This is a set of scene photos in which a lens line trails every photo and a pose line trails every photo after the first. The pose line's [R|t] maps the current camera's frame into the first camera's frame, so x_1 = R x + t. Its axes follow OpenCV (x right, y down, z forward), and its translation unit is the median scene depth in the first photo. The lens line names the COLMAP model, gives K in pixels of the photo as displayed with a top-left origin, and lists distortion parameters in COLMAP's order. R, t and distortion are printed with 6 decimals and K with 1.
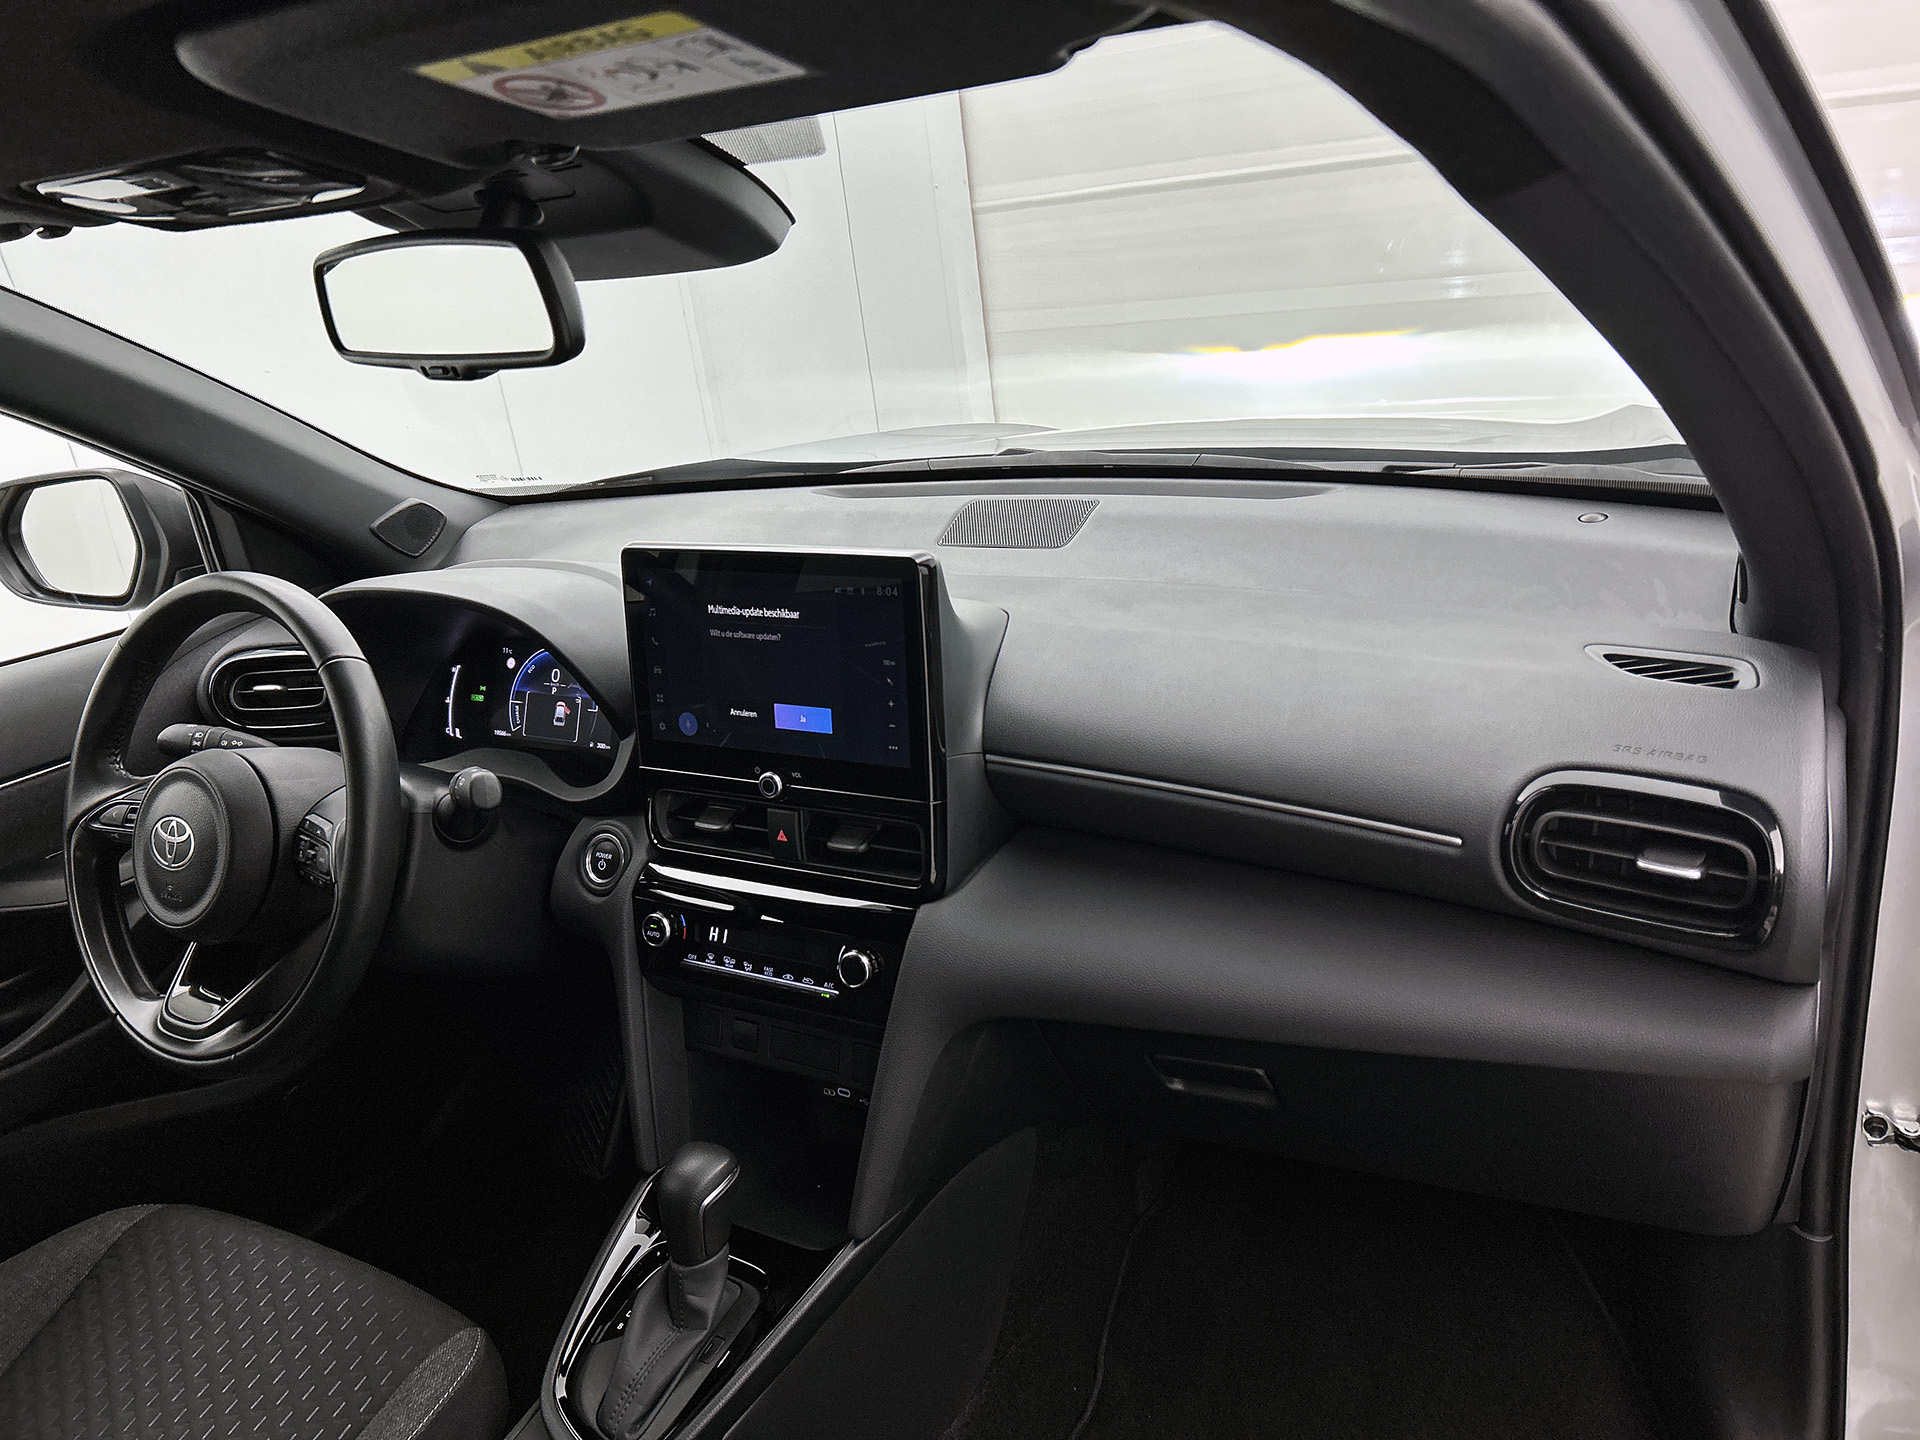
lens RADIAL K [[1405.7, 0, 957.7], [0, 1405.7, 732.0], [0, 0, 1]] dist [0.079795, -0.084151]
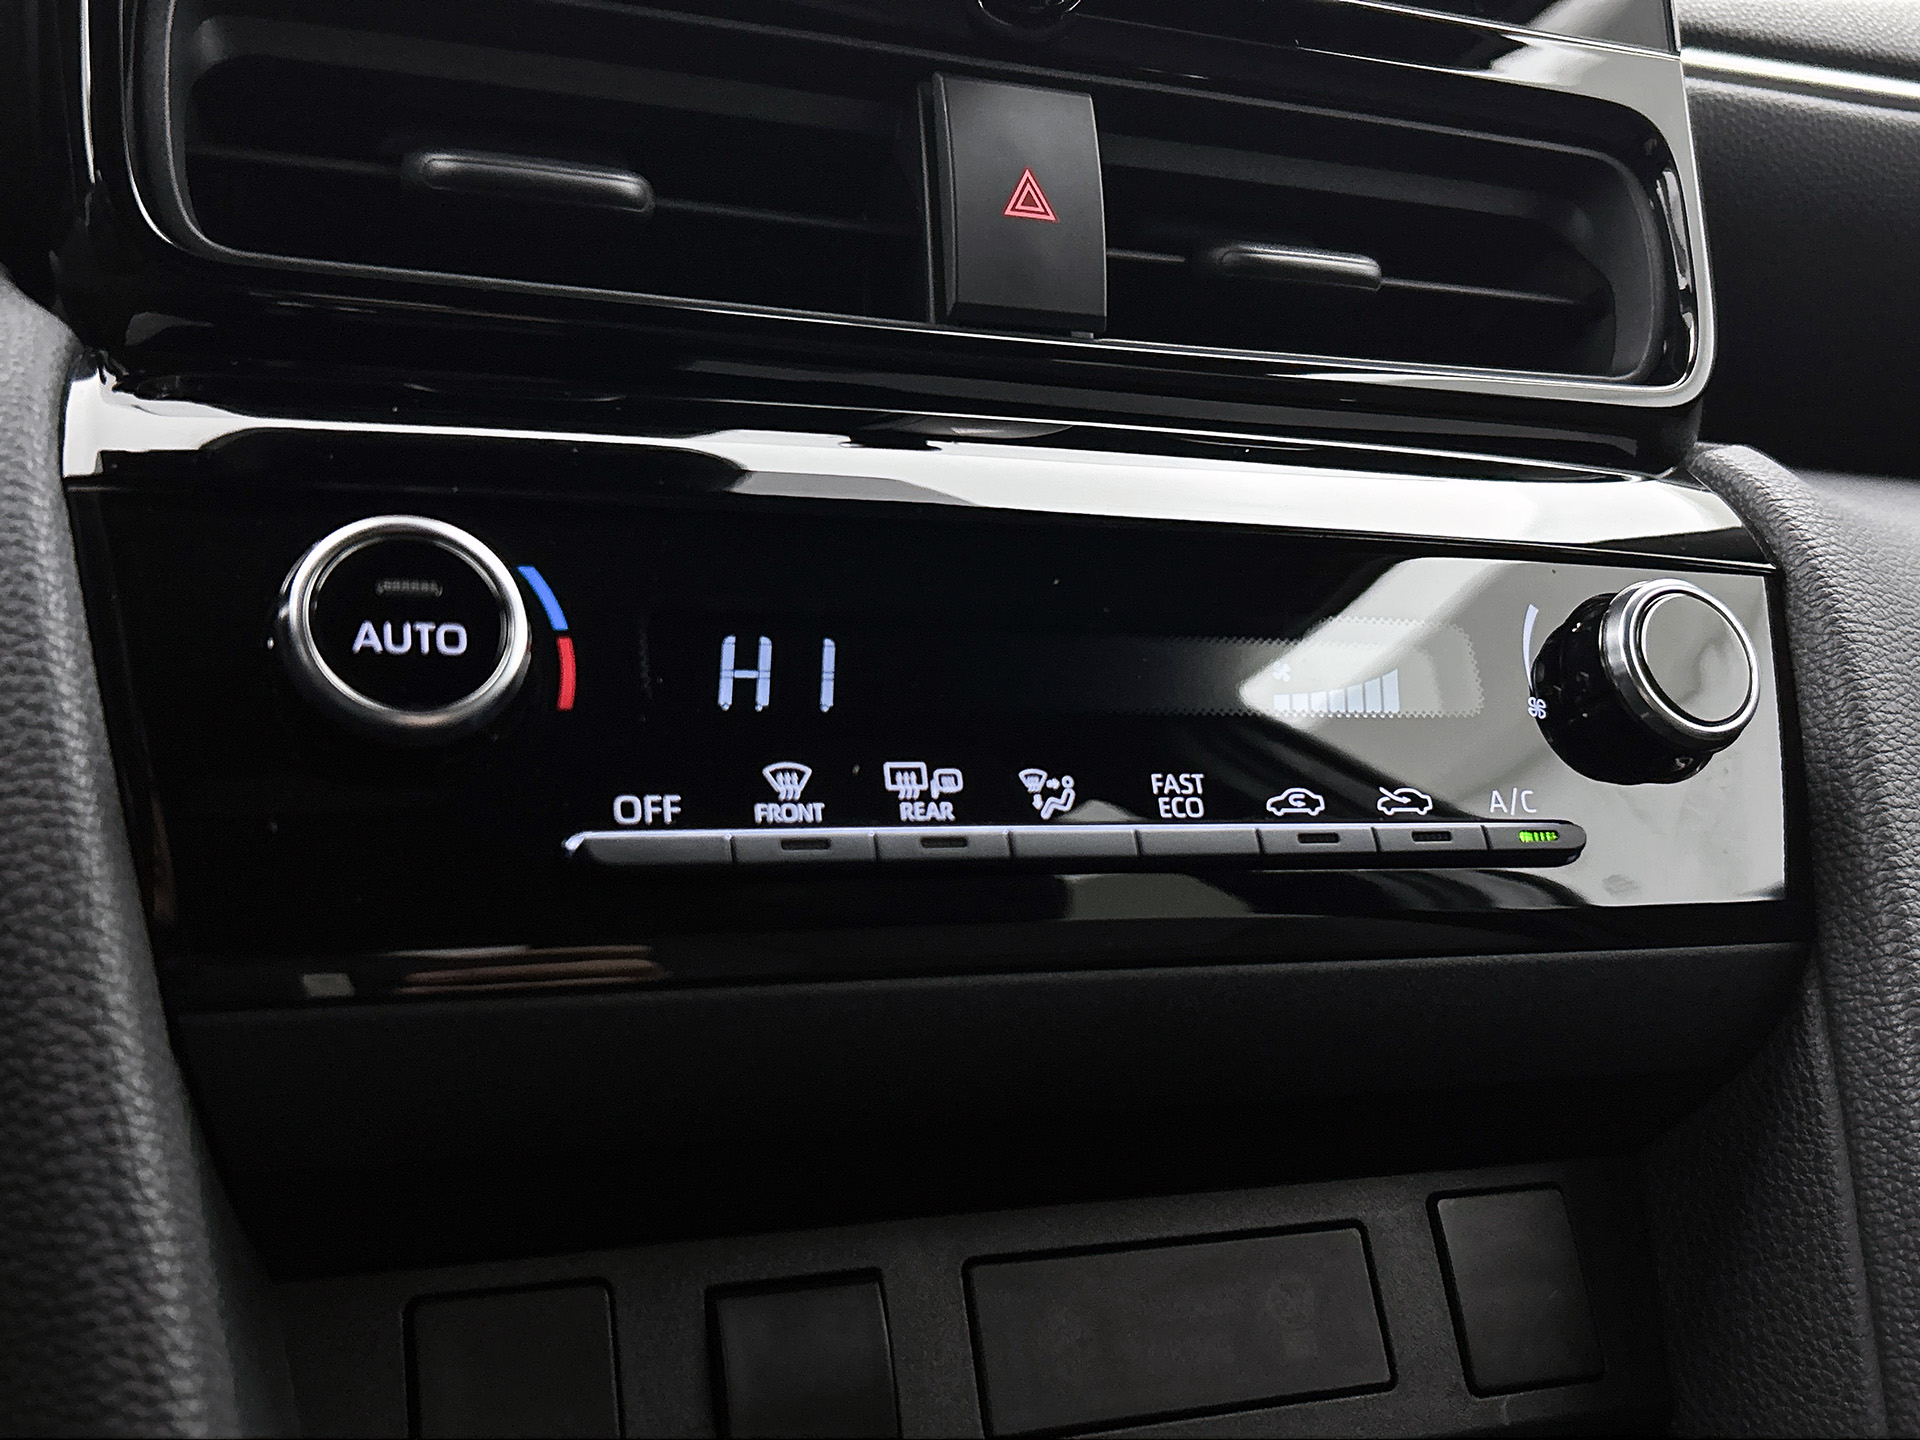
lens RADIAL K [[1985.5, 0, 965.3], [0, 1985.5, 735.8], [0, 0, 1]] dist [0.171044, -0.450209]
pose [[0.596905, 0.126150, 0.792332, -0.357729], [0.224503, 0.921849, -0.315901, 0.240189], [-0.770261, 0.366444, 0.521935, 0.899110]]
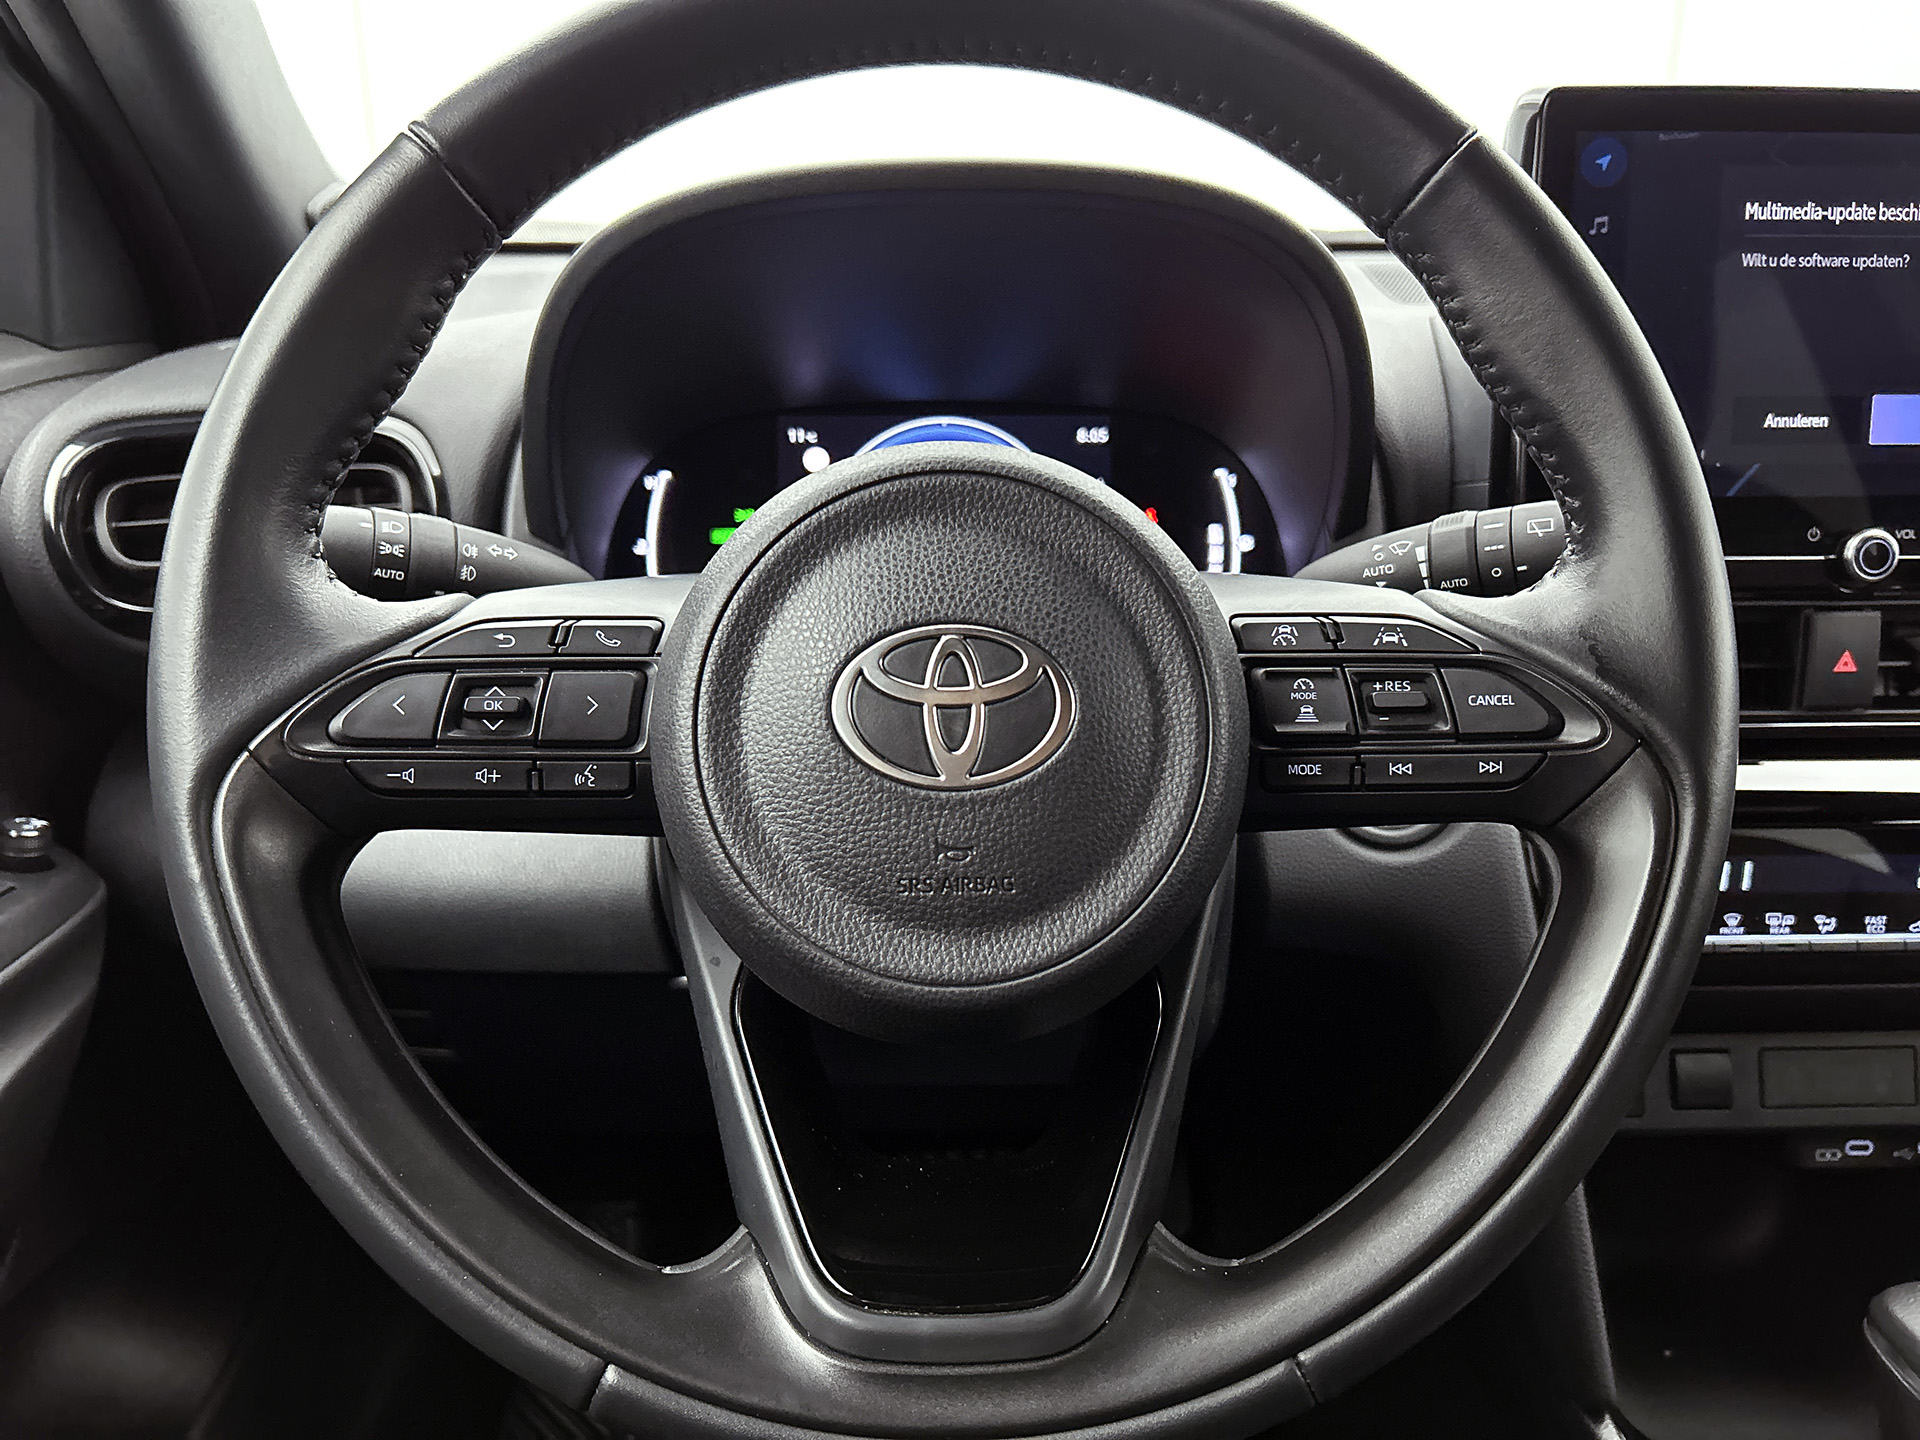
lens RADIAL K [[1447.4, 0, 967.8], [0, 1447.4, 721.4], [0, 0, 1]] dist [0.090859, -0.145116]
pose [[0.845371, -0.051180, 0.531723, -0.700863], [0.098476, 0.993271, -0.060960, 0.098449], [-0.525025, 0.103896, 0.844722, 0.726830]]
